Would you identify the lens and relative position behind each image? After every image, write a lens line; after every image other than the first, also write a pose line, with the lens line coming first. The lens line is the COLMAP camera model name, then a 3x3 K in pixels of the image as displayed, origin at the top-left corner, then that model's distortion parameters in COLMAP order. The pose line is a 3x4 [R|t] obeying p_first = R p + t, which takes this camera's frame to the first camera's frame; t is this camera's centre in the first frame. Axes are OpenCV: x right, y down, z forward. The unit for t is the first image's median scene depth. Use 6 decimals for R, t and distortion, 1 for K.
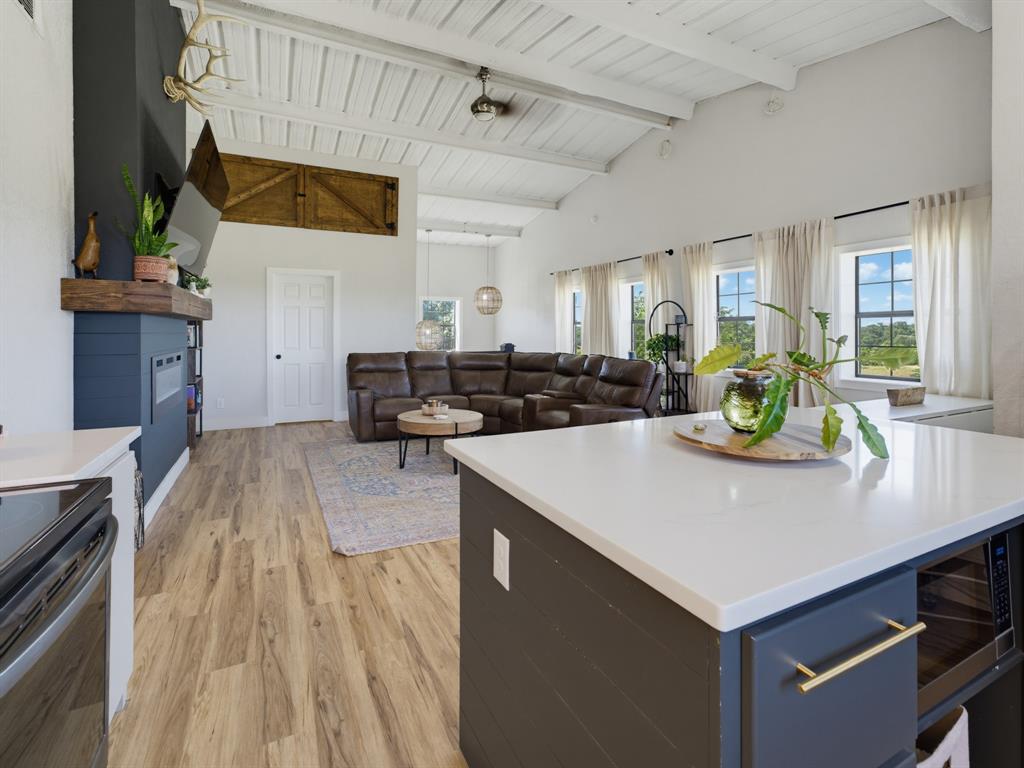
lens RADIAL K [[496.7, 0, 496.3], [0, 496.7, 334.0], [0, 0, 1]] dist [0.027259, 0.004748]
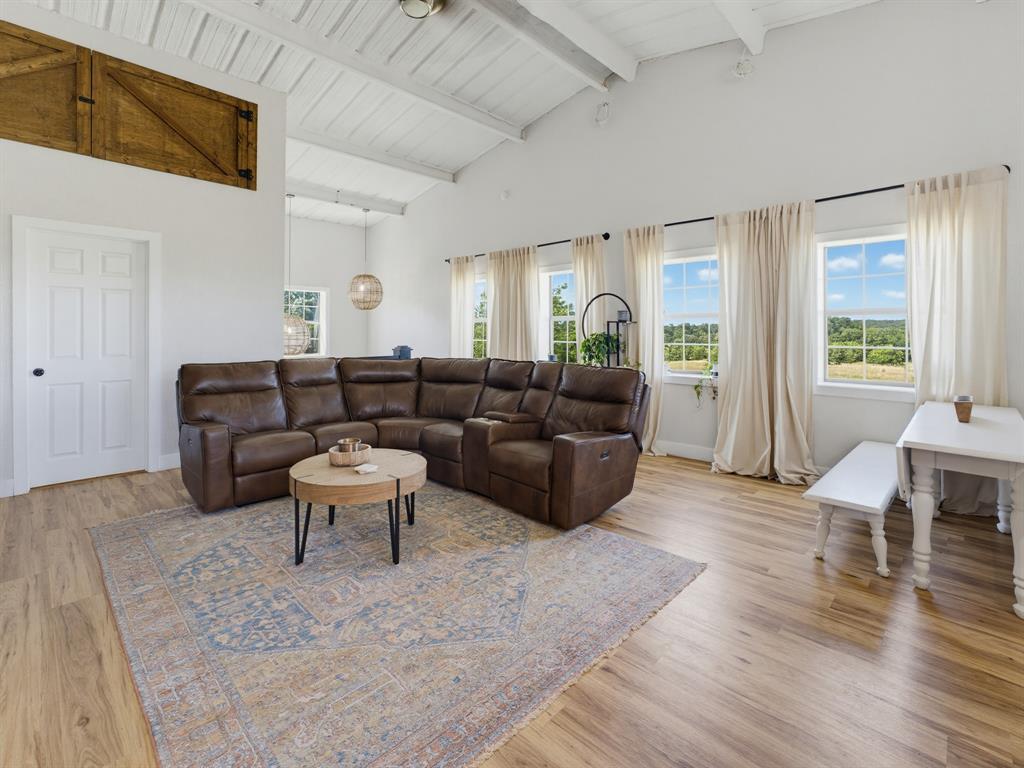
lens RADIAL K [[496.7, 0, 477.6], [0, 496.7, 332.6], [0, 0, 1]] dist [0.027259, 0.004748]
pose [[0.956099, 0.001105, 0.293040, -0.121120], [-0.001265, 0.999999, 0.000356, -0.001597], [-0.293040, -0.000711, 0.956100, 0.283033]]
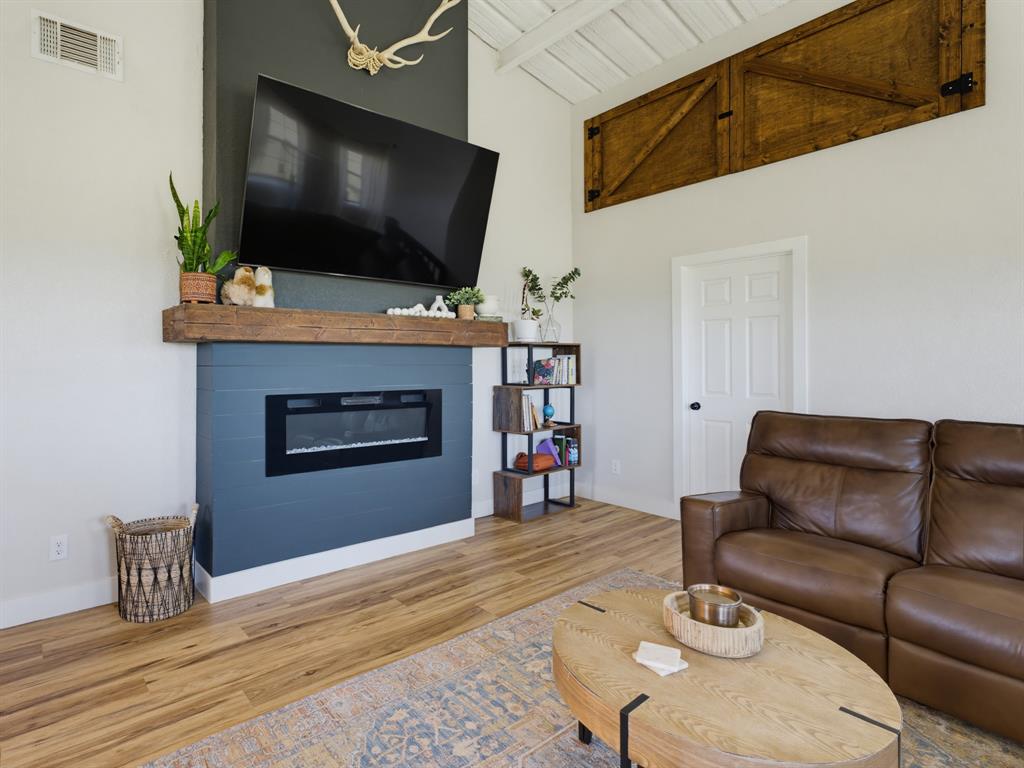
lens RADIAL K [[520.2, 0, 471.5], [0, 520.2, 364.2], [0, 0, 1]] dist [-0.001355, 0.000233]
pose [[0.192623, 0.000696, -0.981273, 0.118066], [-0.001540, 0.999999, 0.000406, -0.003591], [0.981272, 0.001433, 0.192623, 0.616460]]
